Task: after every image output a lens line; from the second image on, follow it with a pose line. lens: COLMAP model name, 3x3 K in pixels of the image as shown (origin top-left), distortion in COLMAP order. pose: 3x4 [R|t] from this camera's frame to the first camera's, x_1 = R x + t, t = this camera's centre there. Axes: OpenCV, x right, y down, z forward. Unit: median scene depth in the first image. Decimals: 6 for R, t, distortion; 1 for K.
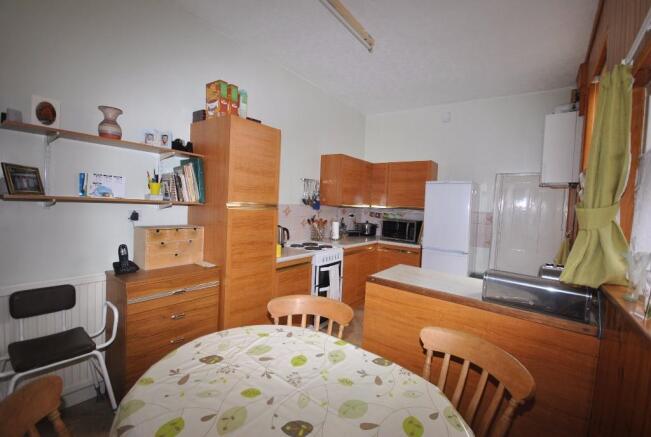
lens RADIAL K [[289.5, 0, 327.8], [0, 289.5, 215.9], [0, 0, 1]] dist [-0.001040, -0.000106]
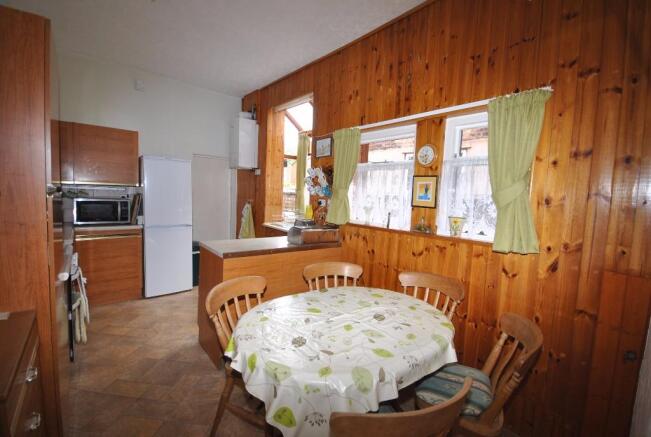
lens RADIAL K [[289.5, 0, 327.8], [0, 289.5, 215.9], [0, 0, 1]] dist [-0.001040, -0.000106]
pose [[0.219210, -0.118193, 0.968492, -0.598399], [0.012489, 0.992894, 0.118344, -0.039882], [-0.975598, -0.013846, 0.219129, 0.293927]]
